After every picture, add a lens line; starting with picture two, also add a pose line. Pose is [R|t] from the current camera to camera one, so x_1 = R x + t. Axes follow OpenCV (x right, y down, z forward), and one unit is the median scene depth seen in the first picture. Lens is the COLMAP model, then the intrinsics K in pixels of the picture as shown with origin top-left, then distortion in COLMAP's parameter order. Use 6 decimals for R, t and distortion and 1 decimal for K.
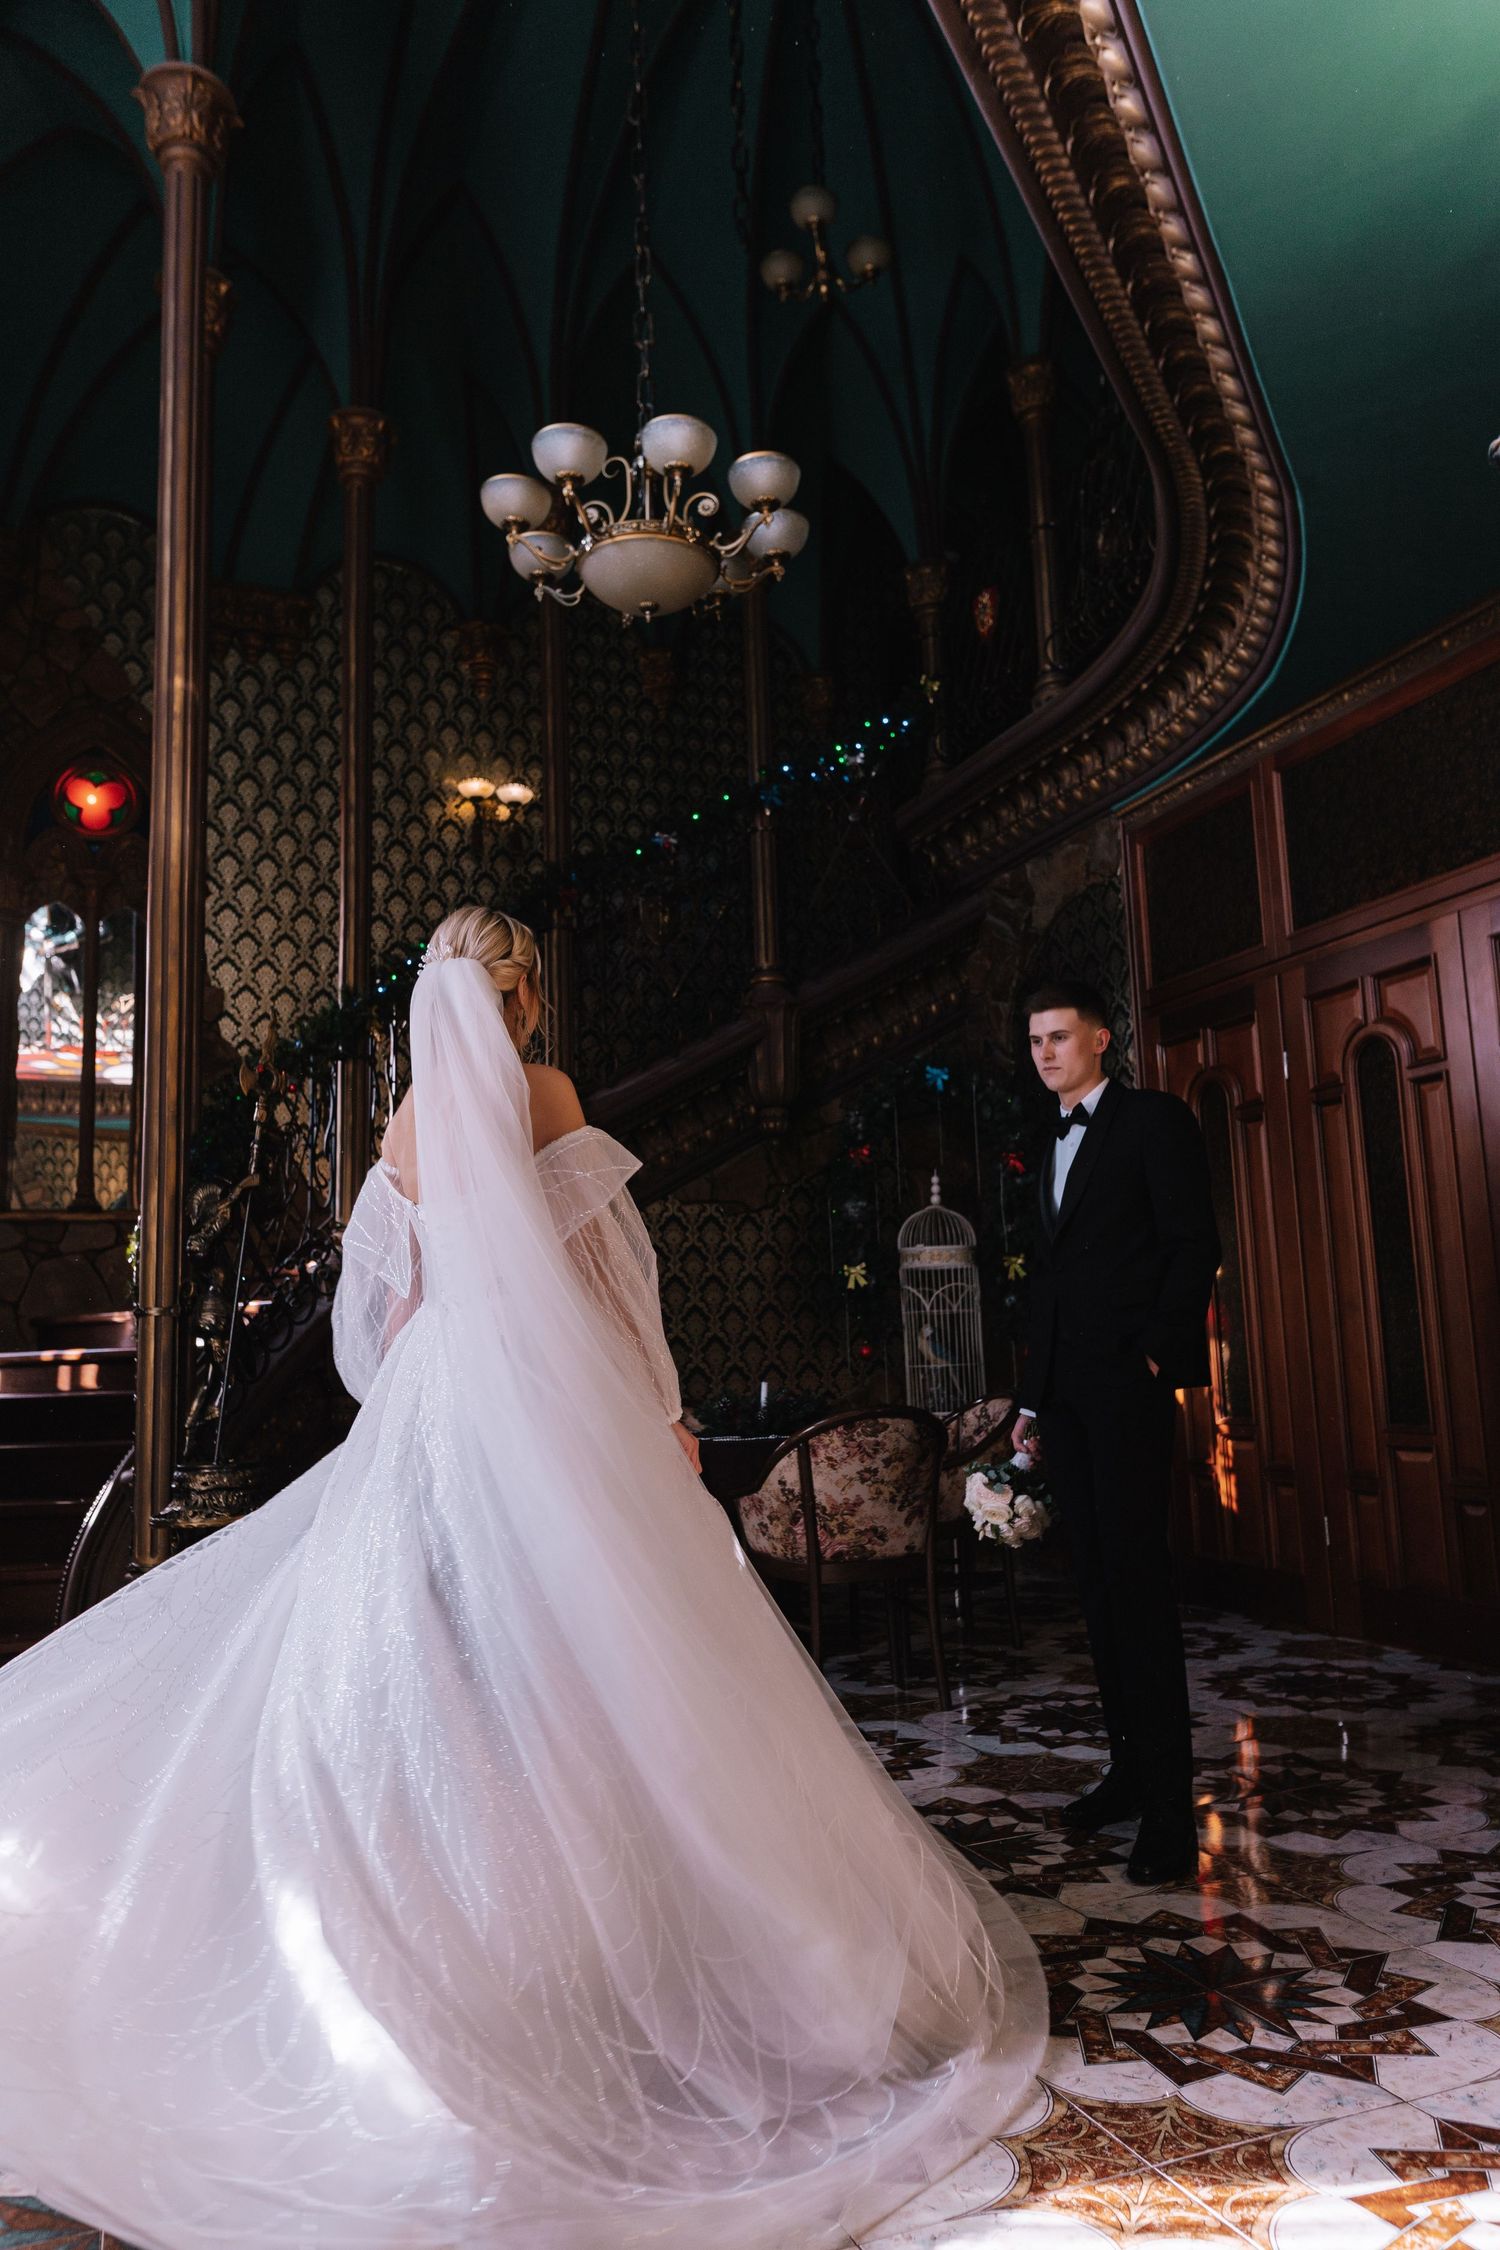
lens RADIAL K [[1554.6, 0, 747.9], [0, 1554.6, 1125.5], [0, 0, 1]] dist [0.003391, -0.000019]
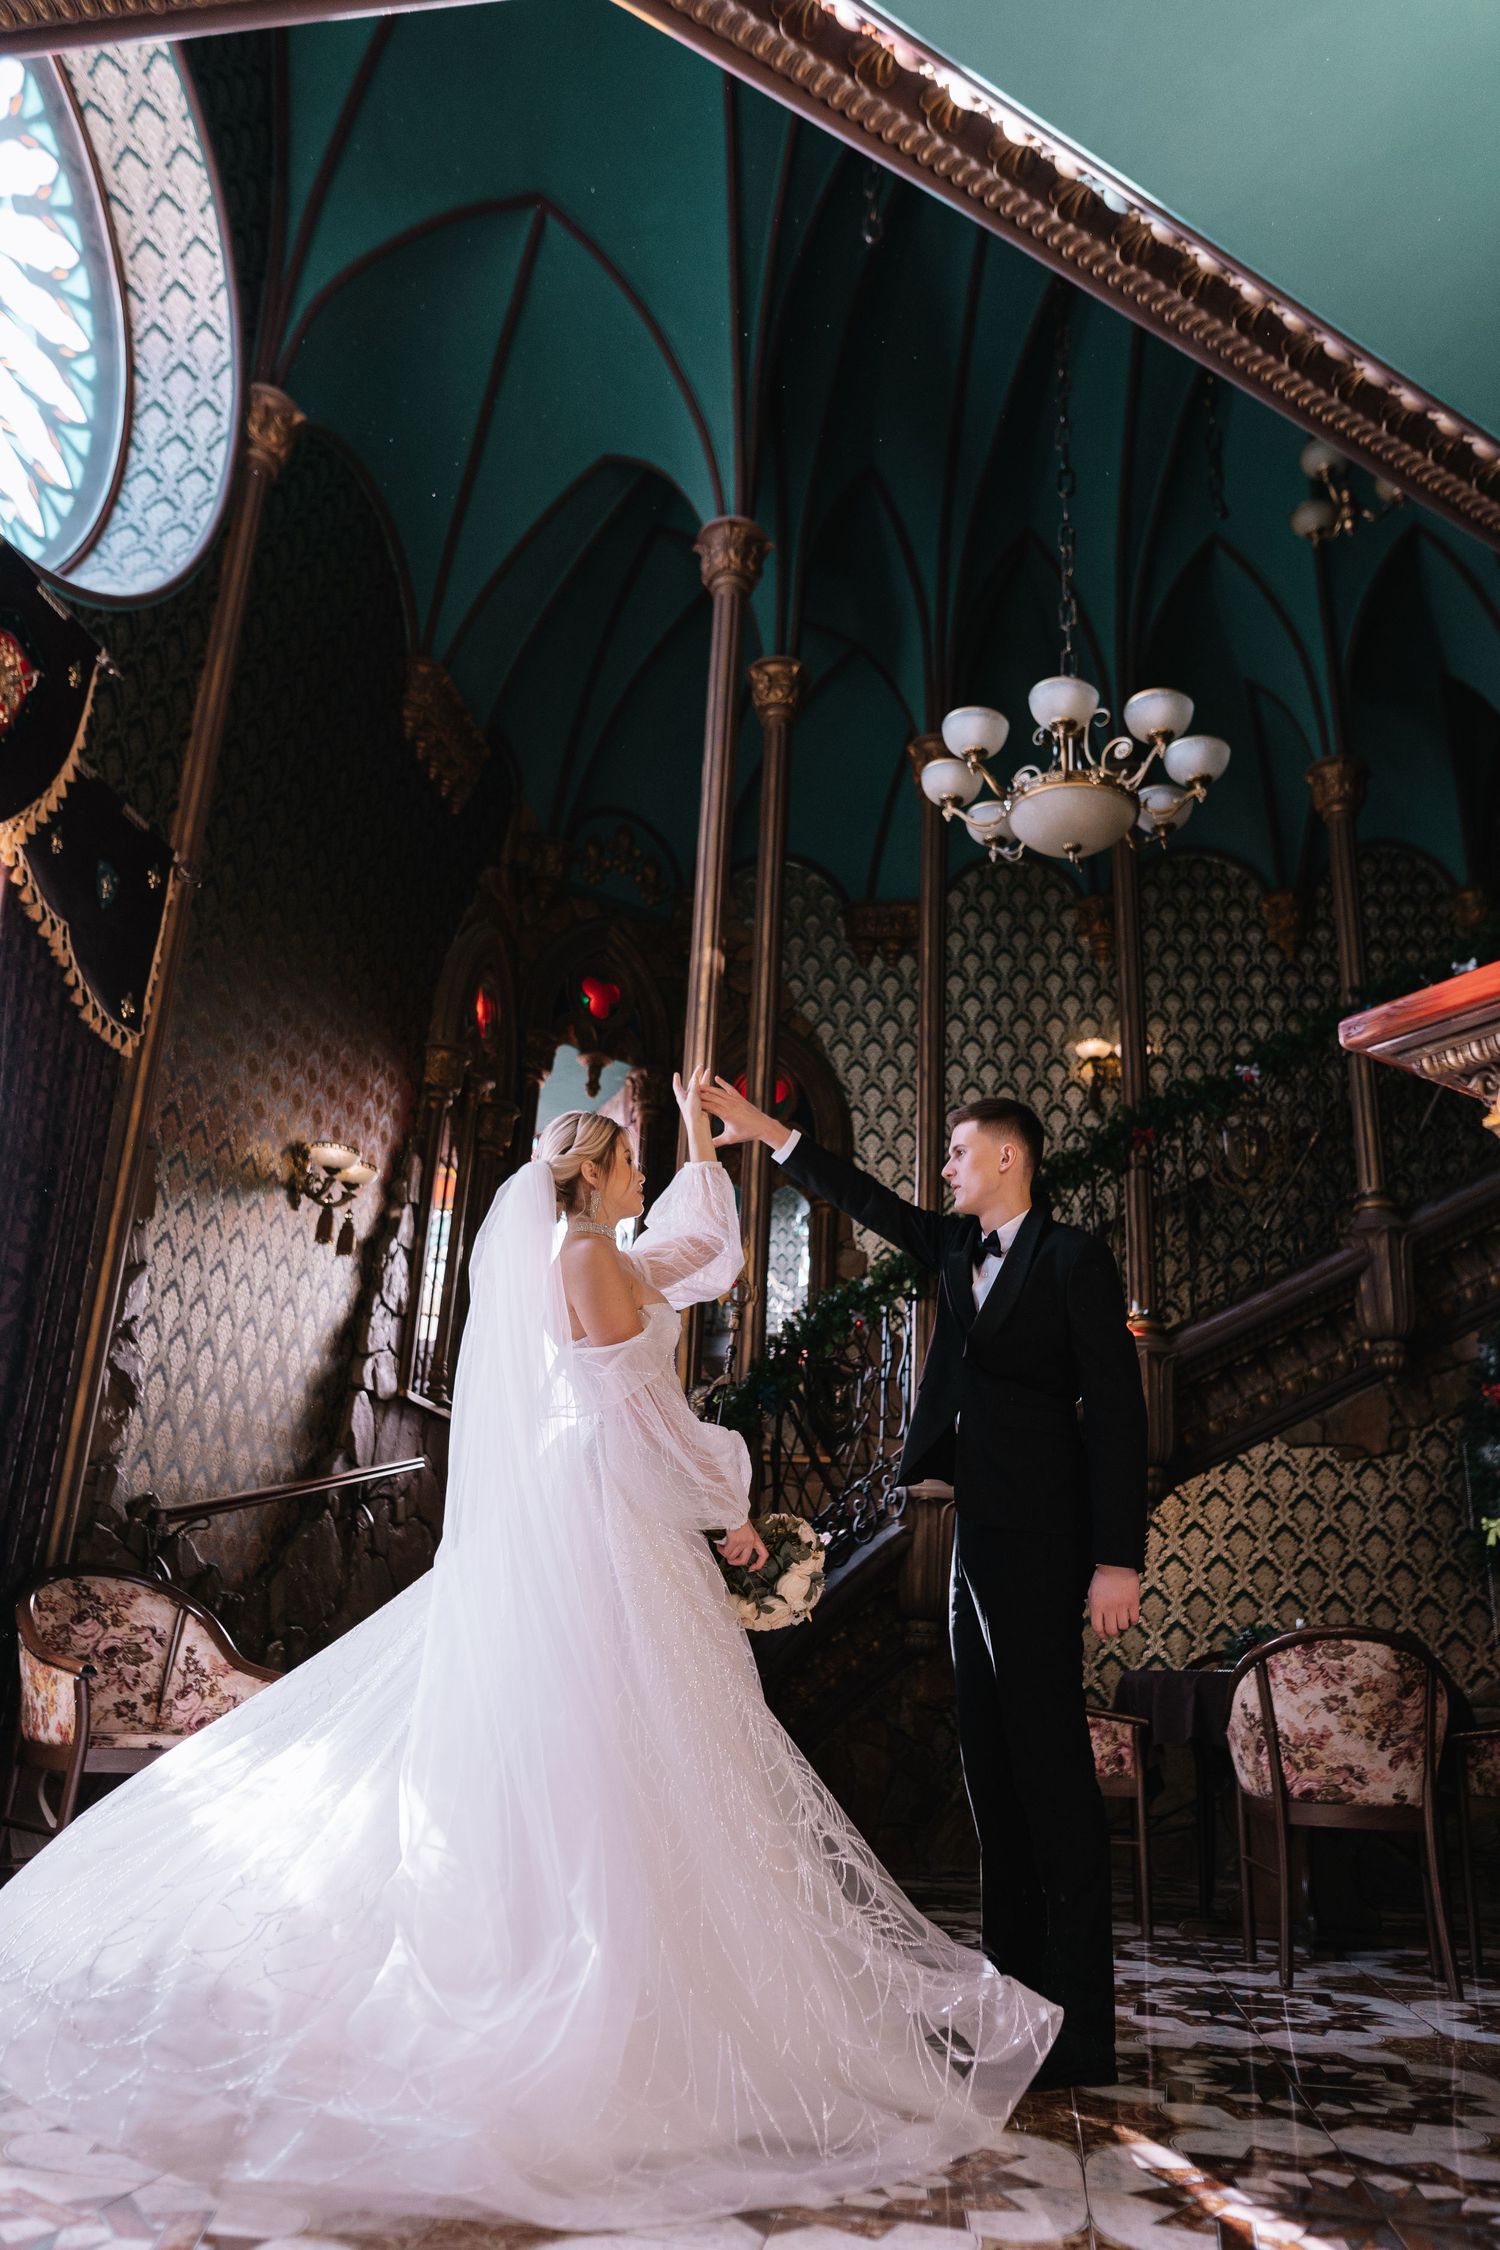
lens RADIAL K [[1590.2, 0, 750.0], [0, 1590.2, 1125.0], [0, 0, 1]] dist [0.003018, 0.000740]
pose [[0.860164, -0.099031, -0.500310, 0.213947], [0.000402, 0.981099, -0.193507, 0.054602], [0.510017, 0.166247, 0.843946, -0.015281]]
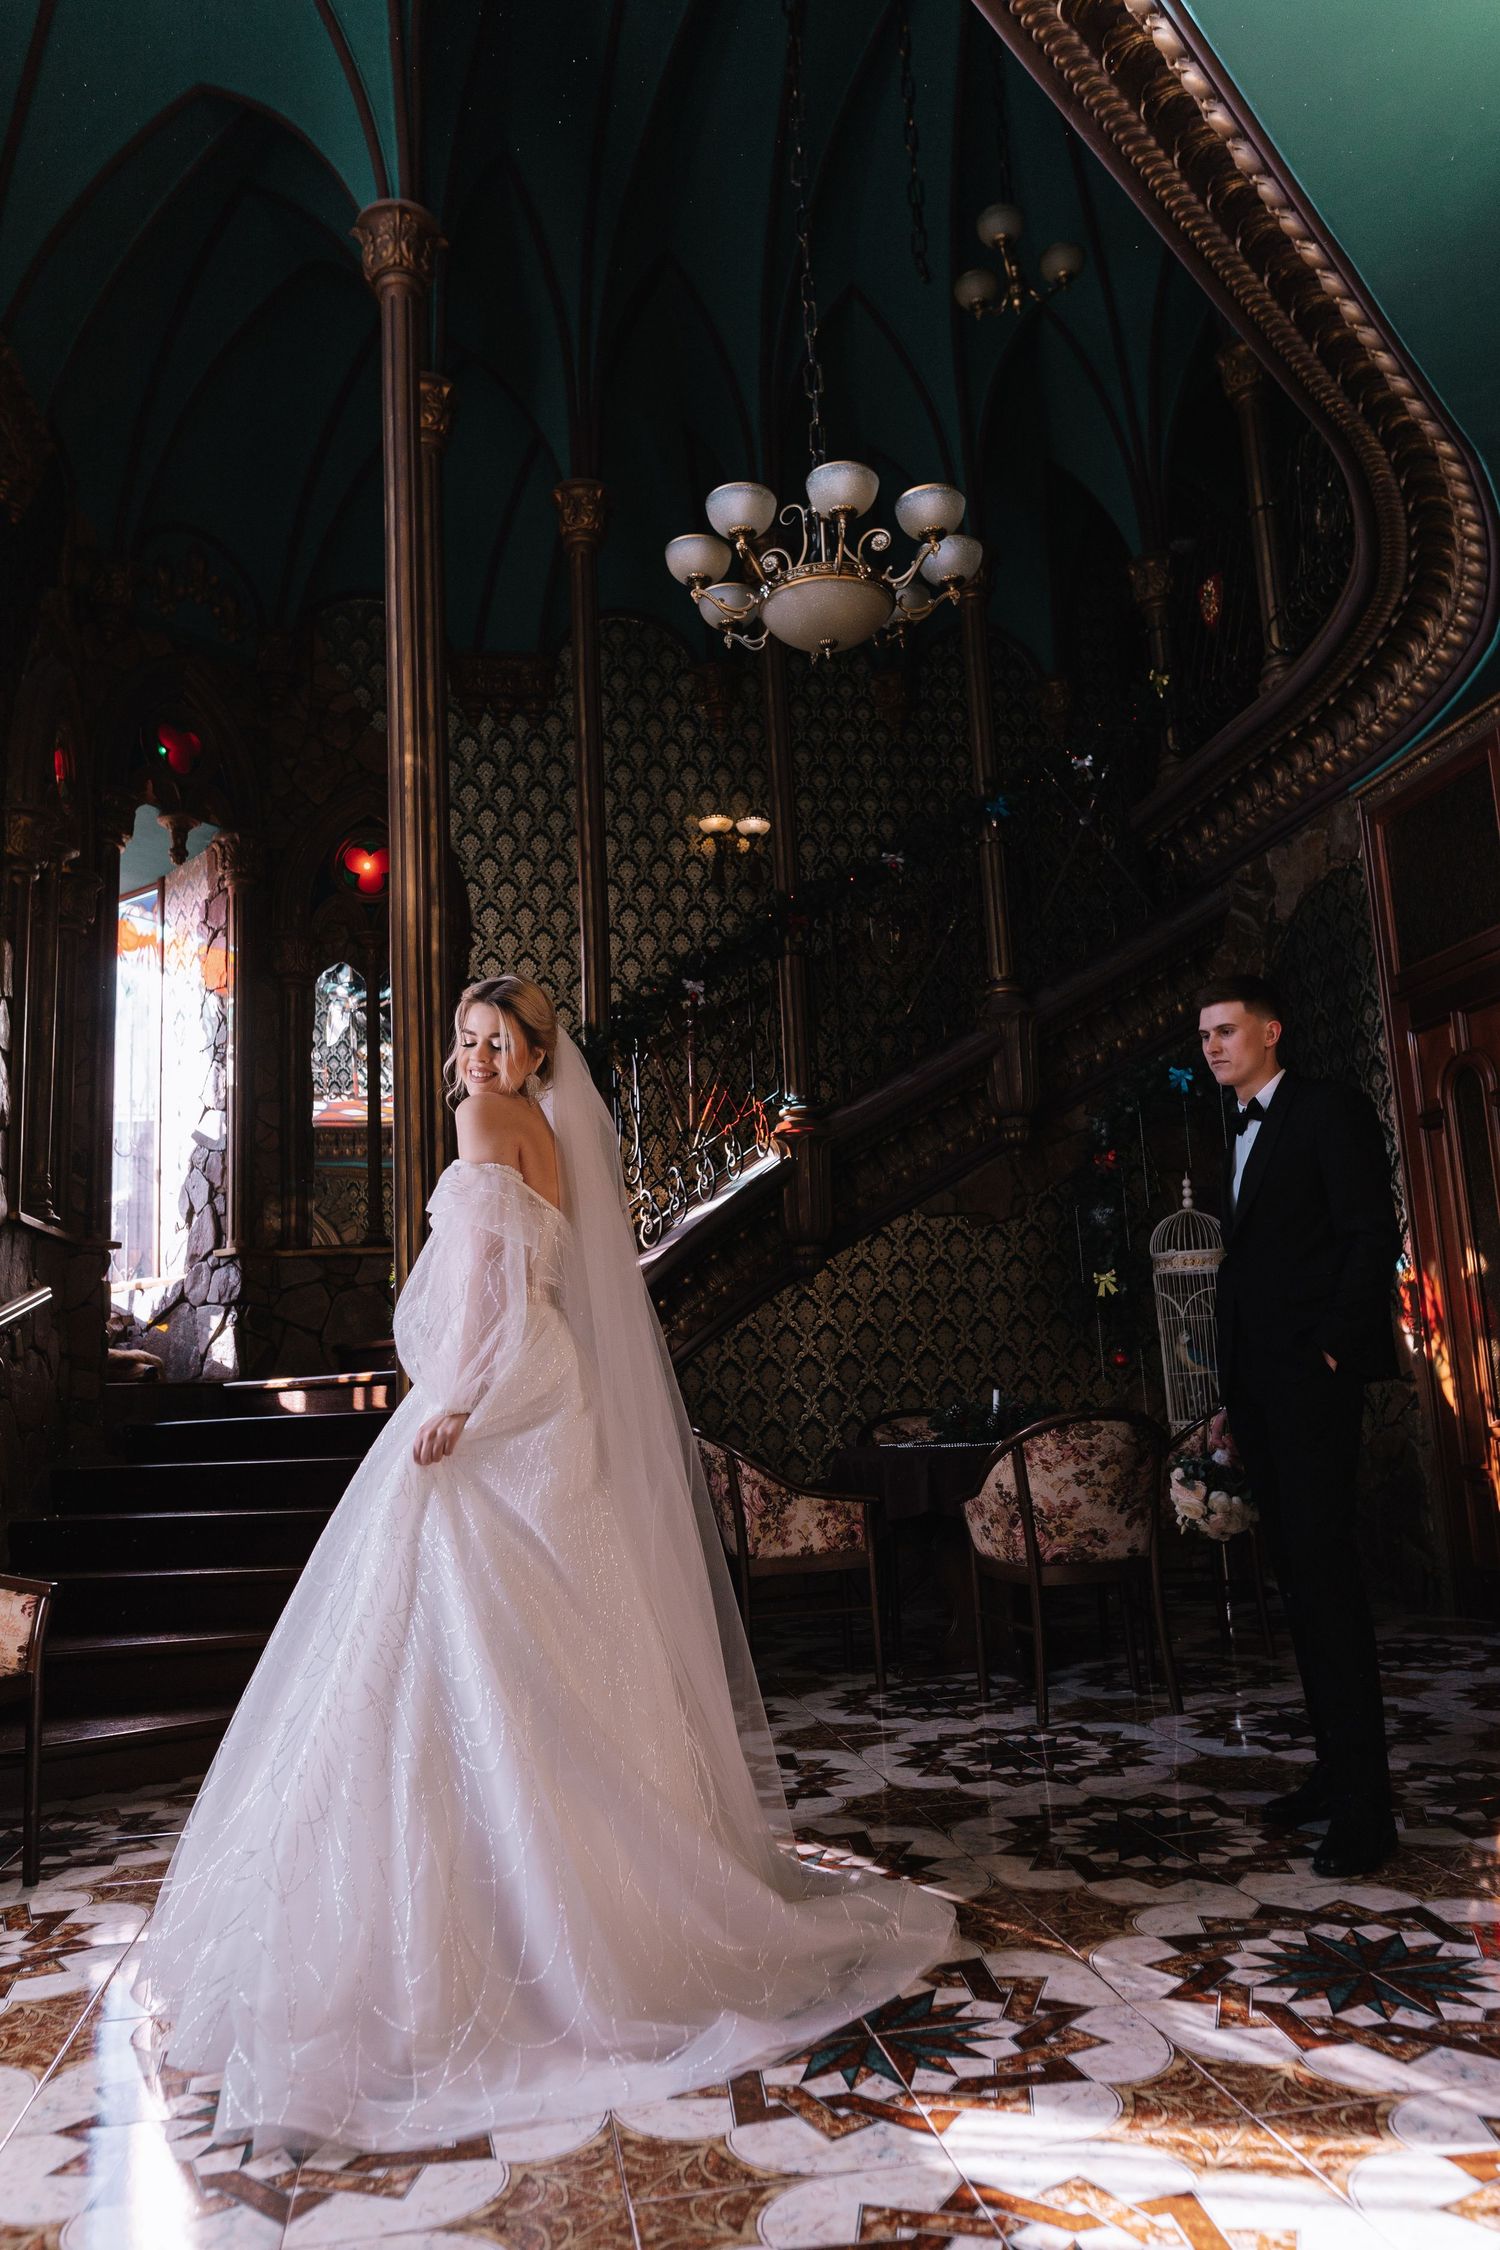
lens RADIAL K [[1581.4, 0, 750.0], [0, 1581.4, 1125.0], [0, 0, 1]] dist [0.002715, -0.000006]
pose [[0.979743, -0.049881, -0.193946, 0.057016], [0.047487, 0.998728, -0.016978, 0.003002], [0.194546, 0.007424, 0.980865, -0.036532]]
